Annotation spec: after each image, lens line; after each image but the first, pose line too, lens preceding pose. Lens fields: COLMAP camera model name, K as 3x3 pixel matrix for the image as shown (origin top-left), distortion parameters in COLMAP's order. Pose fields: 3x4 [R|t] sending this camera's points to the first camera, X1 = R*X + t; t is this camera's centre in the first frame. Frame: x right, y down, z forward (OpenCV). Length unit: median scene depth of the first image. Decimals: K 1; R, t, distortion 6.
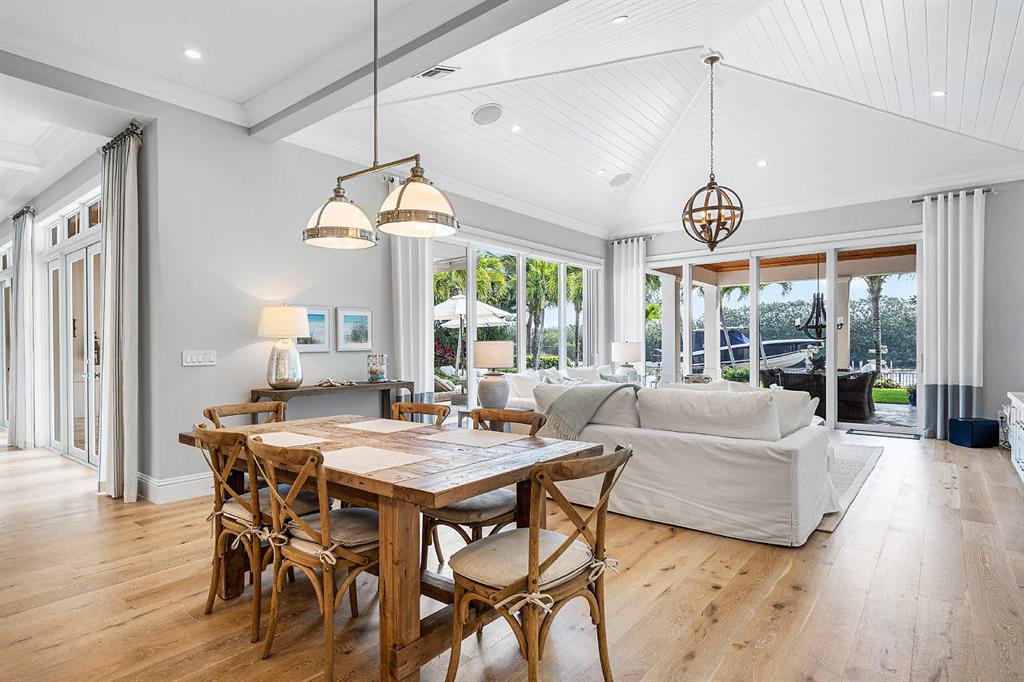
lens RADIAL K [[537.6, 0, 507.6], [0, 537.6, 346.7], [0, 0, 1]] dist [0.004496, -0.000933]
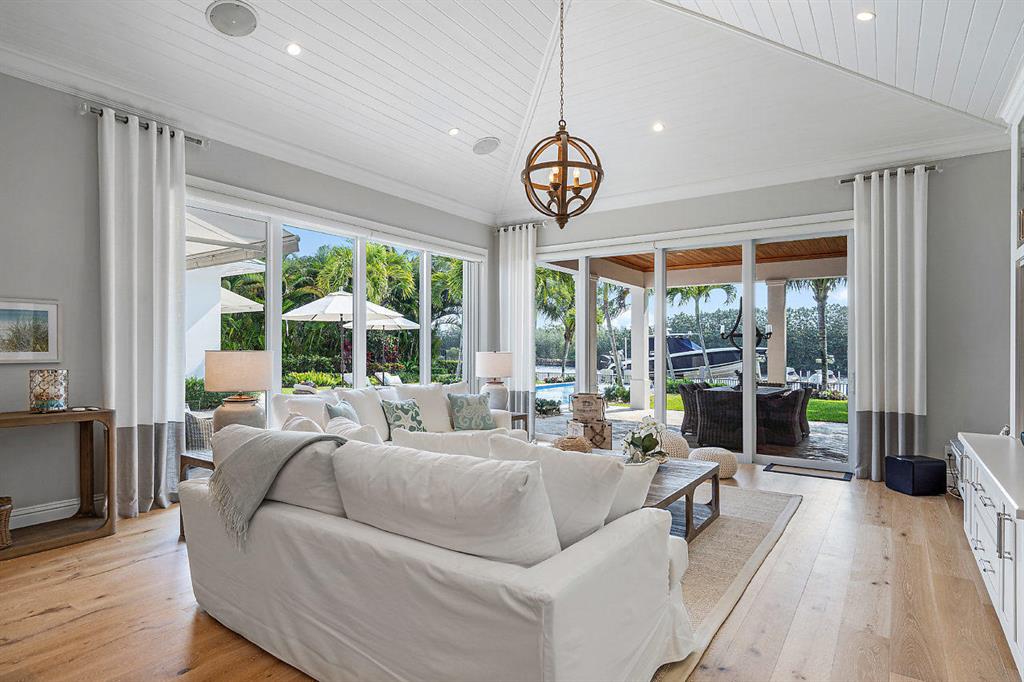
lens RADIAL K [[544.2, 0, 501.9], [0, 544.2, 338.1], [0, 0, 1]] dist [0.001976, 0.000966]
pose [[0.998176, 0.013964, 0.058739, 0.205272], [-0.012644, 0.999661, -0.022772, -0.011924], [-0.059037, 0.021988, 0.998014, 0.229416]]
